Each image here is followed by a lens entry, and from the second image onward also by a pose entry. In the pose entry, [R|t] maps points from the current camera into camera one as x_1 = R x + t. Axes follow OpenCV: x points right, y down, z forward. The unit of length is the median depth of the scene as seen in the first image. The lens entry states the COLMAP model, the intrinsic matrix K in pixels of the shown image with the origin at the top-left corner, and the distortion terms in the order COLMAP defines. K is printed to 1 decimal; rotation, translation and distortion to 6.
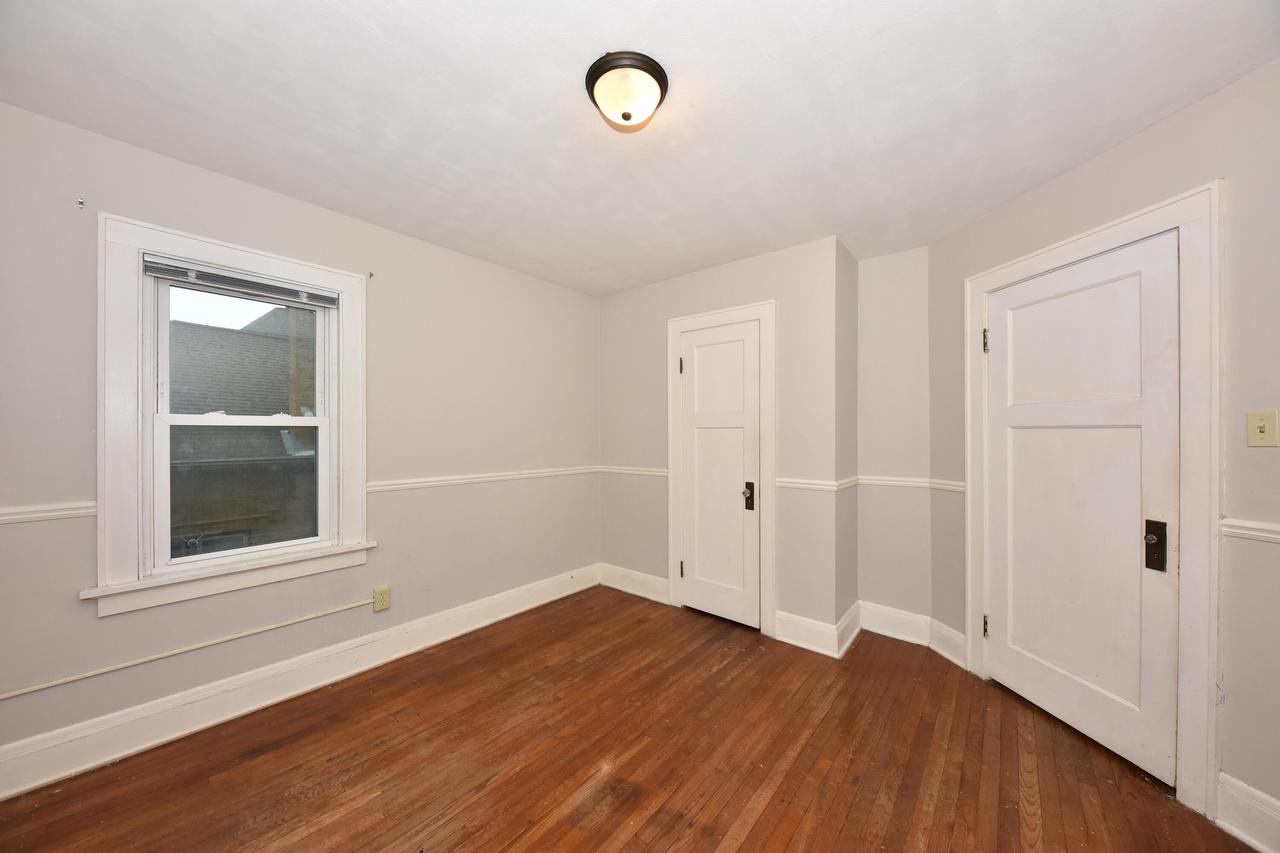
lens RADIAL K [[437.9, 0, 643.0], [0, 437.9, 431.5], [0, 0, 1]] dist [-0.011532, -0.001033]
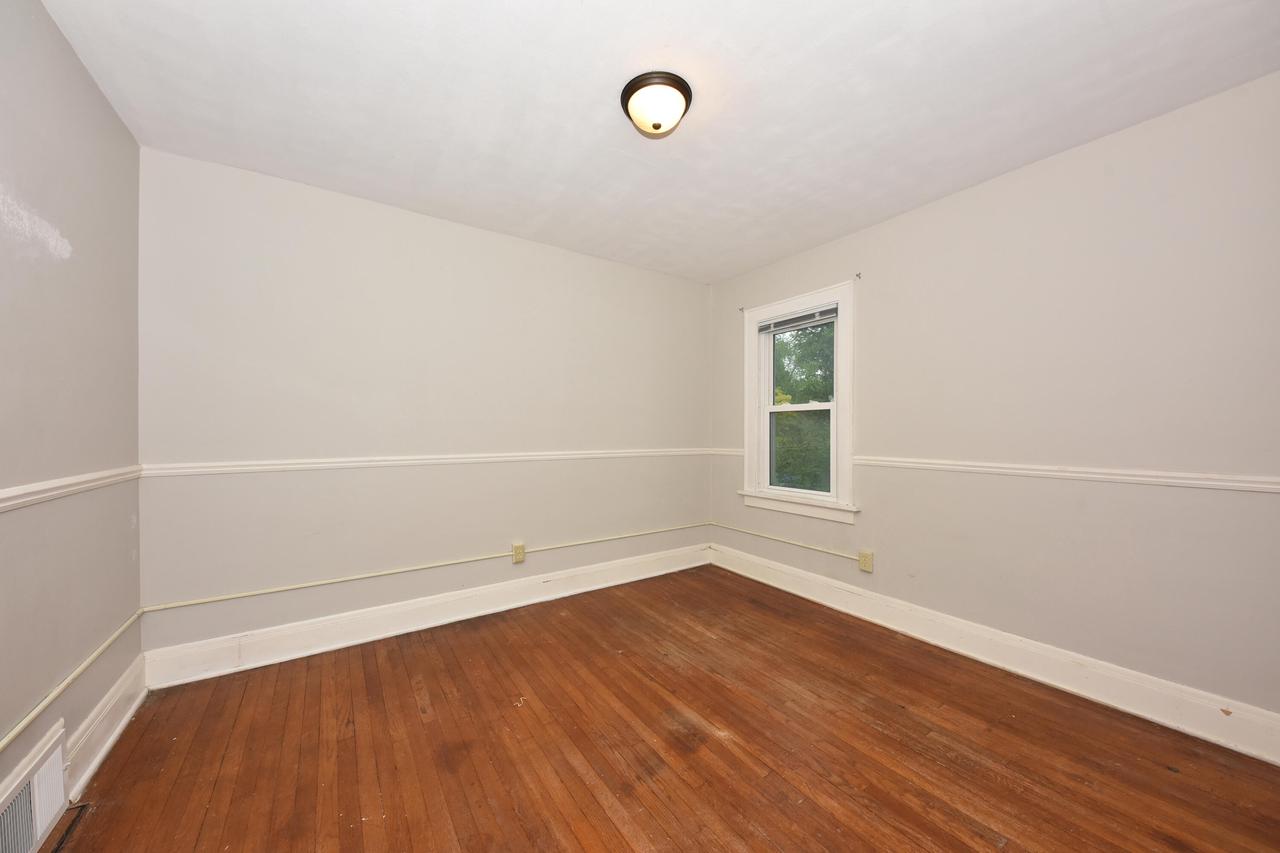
lens RADIAL K [[456.5, 0, 643.0], [0, 456.5, 430.3], [0, 0, 1]] dist [-0.001611, -0.000338]
pose [[-0.287487, 0.000000, -0.957785, 0.820624], [0.004248, 0.999990, -0.001275, 0.057549], [0.957775, -0.004435, -0.287484, 0.946647]]
